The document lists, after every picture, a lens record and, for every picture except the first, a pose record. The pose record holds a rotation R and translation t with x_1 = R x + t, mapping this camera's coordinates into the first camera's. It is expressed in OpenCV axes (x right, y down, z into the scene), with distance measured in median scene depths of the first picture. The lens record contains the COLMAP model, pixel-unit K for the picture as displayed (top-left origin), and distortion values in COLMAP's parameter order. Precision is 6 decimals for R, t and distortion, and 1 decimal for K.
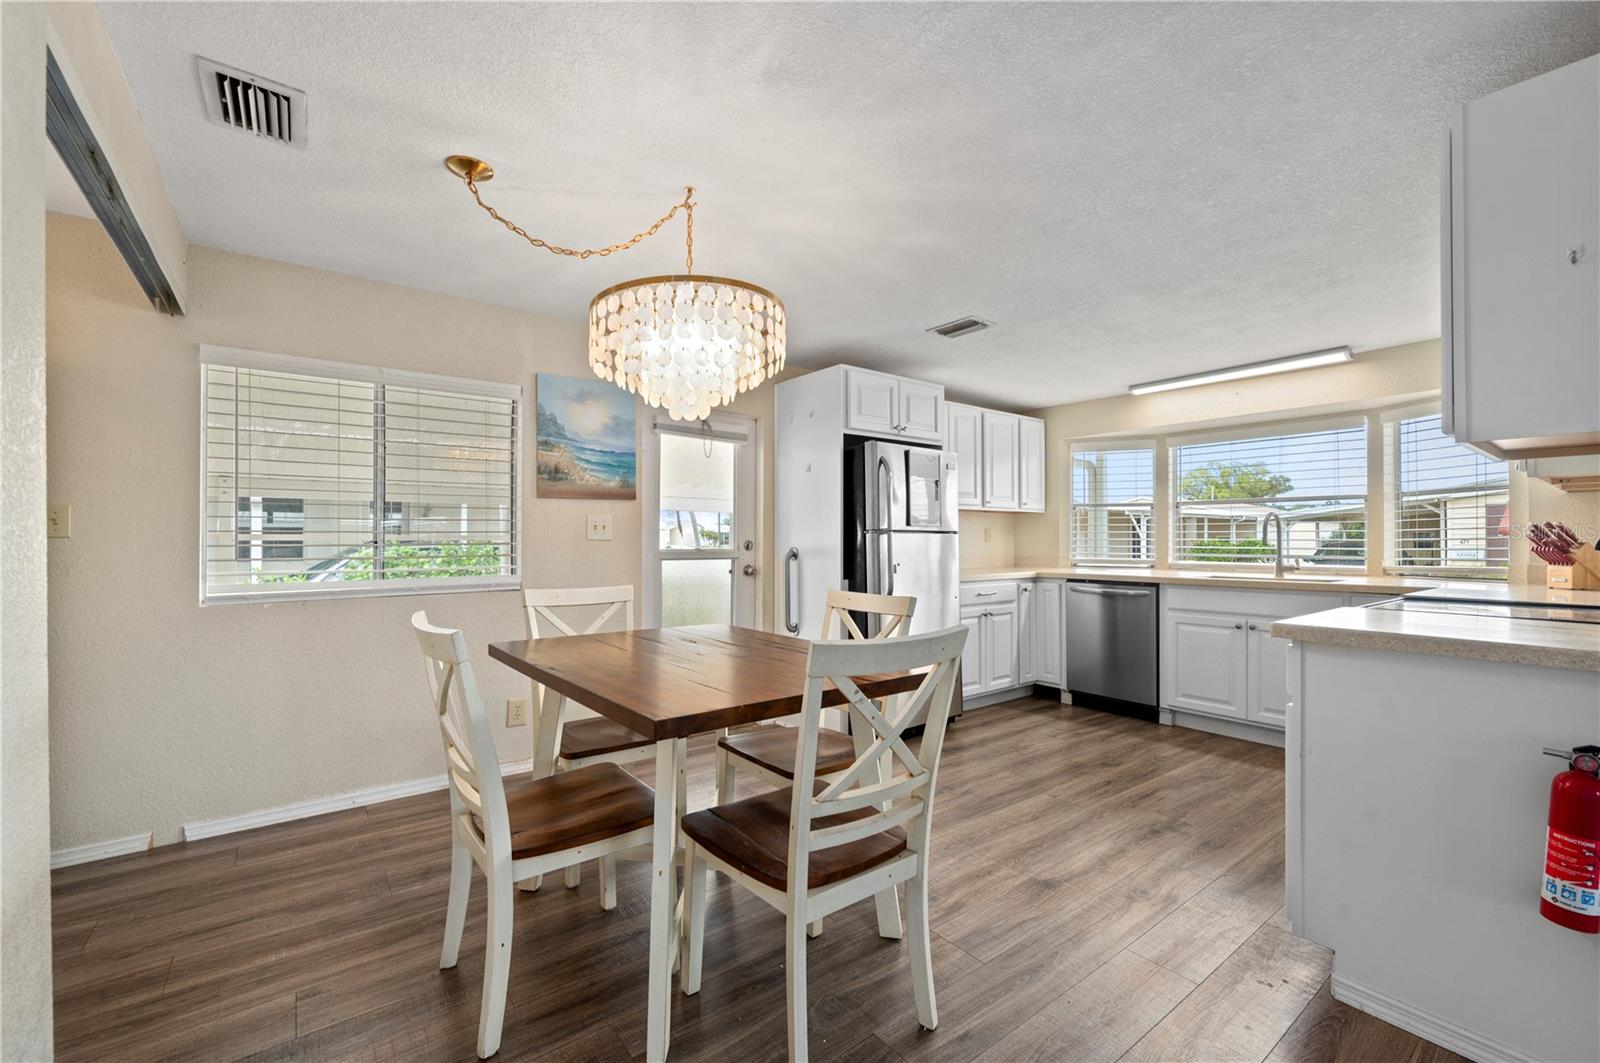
lens RADIAL K [[664.3, 0, 800.9], [0, 664.3, 532.5], [0, 0, 1]] dist [-0.001141, -0.000743]
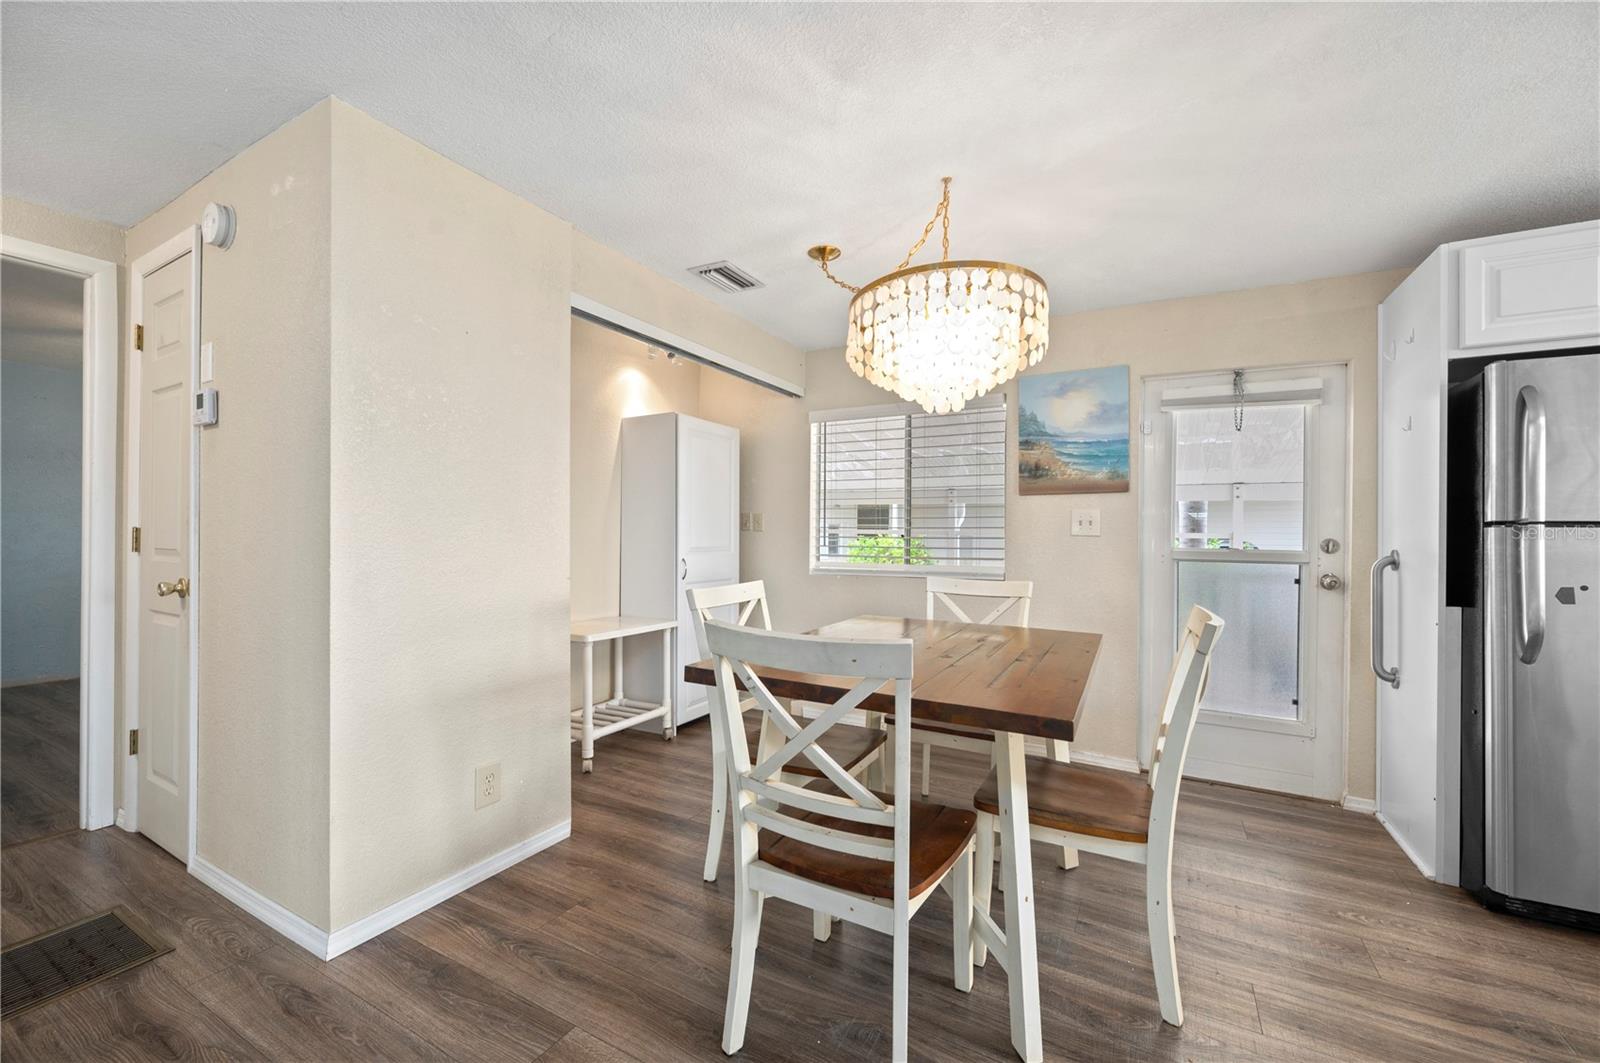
lens RADIAL K [[648.3, 0, 795.2], [0, 648.3, 529.3], [0, 0, 1]] dist [-0.000874, -0.000155]
pose [[0.396299, -0.002446, -0.918118, 0.363793], [-0.000605, 0.999996, -0.002925, 0.004420], [0.918121, 0.001715, 0.396296, 0.235917]]
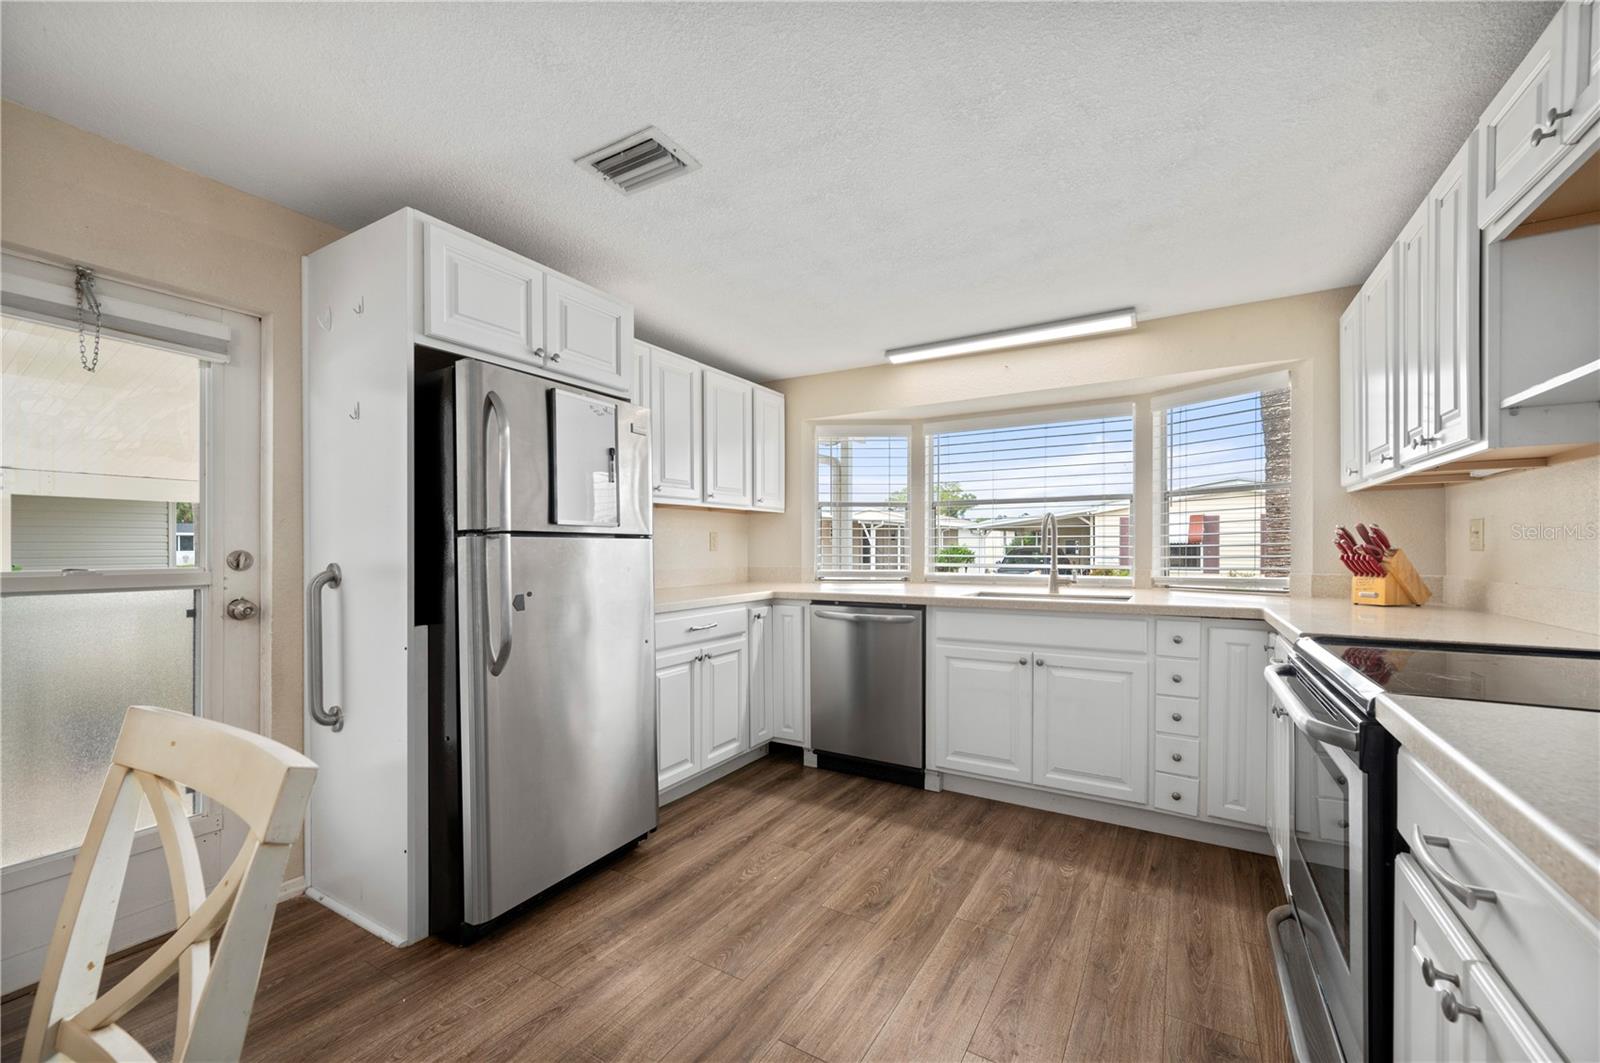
lens RADIAL K [[638.3, 0, 804.0], [0, 638.3, 548.2], [0, 0, 1]] dist [0.000570, -0.000136]
pose [[0.930066, -0.003596, 0.367376, 0.163249], [-0.001190, 0.999917, 0.012802, 0.003504], [-0.367391, -0.012344, 0.929985, 0.424376]]
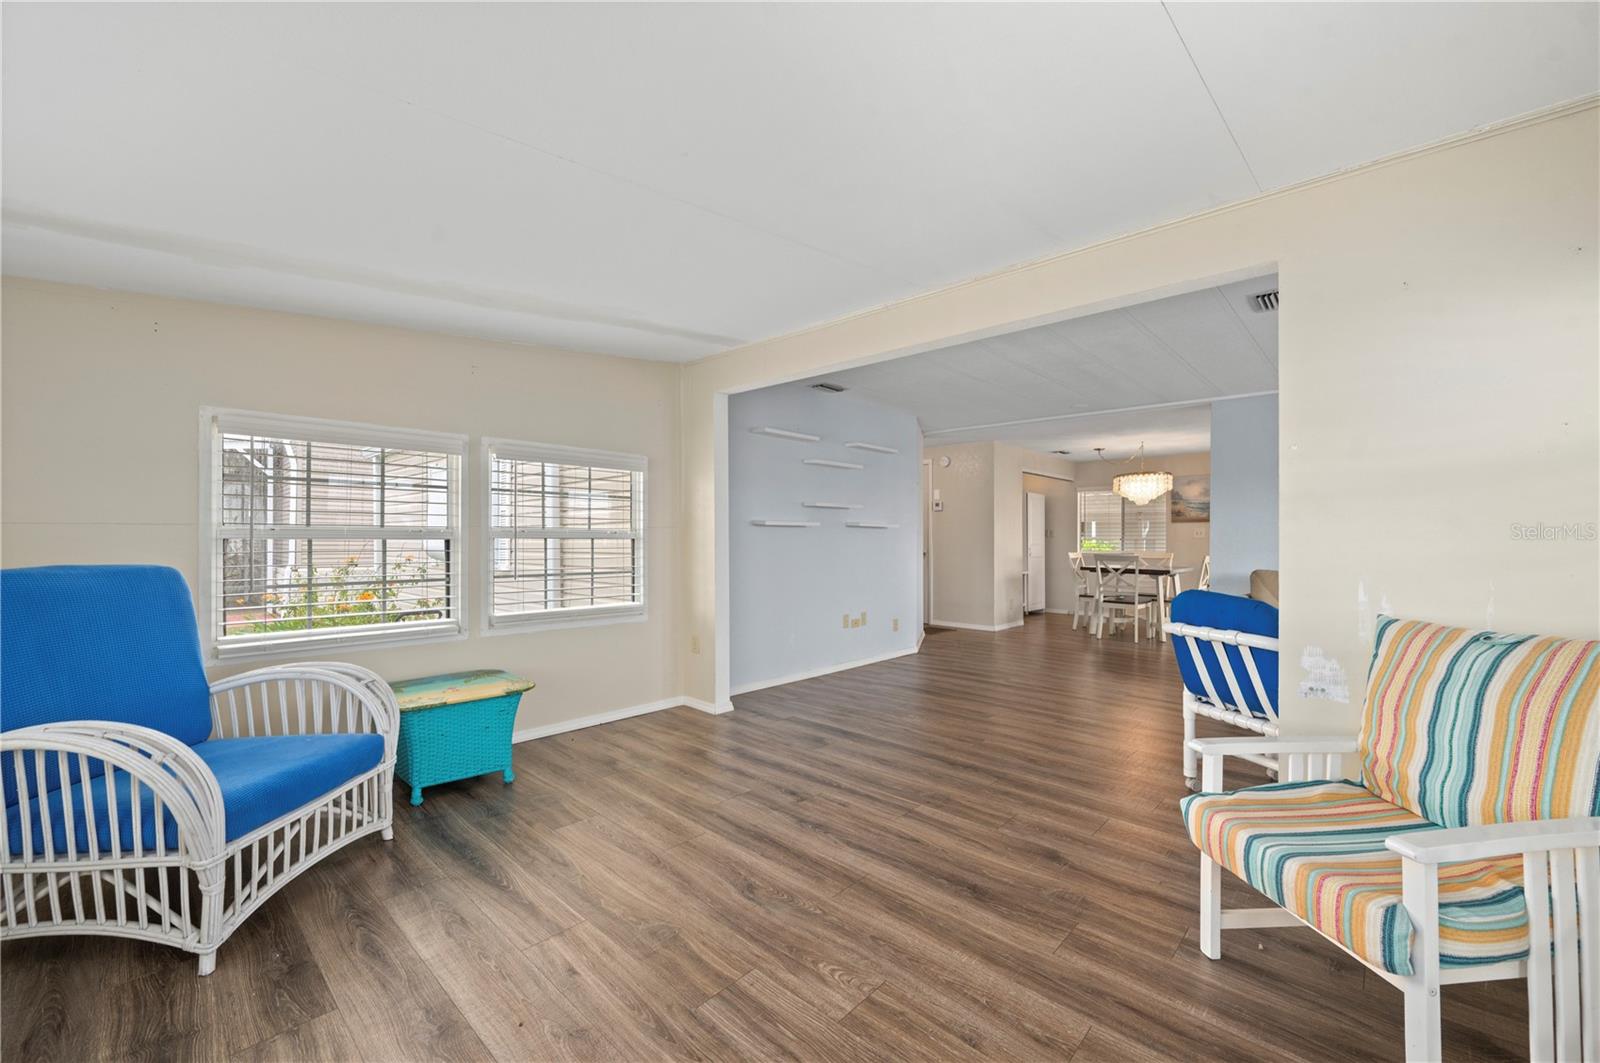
lens RADIAL K [[683.3, 0, 800.0], [0, 683.3, 531.5], [0, 0, 1]] dist [0.000920, 0.000013]
pose [[0.189899, -0.011171, -0.981740, 1.840469], [0.003820, 0.999936, -0.010639, 0.006567], [0.981796, -0.001730, 0.189929, -0.916384]]
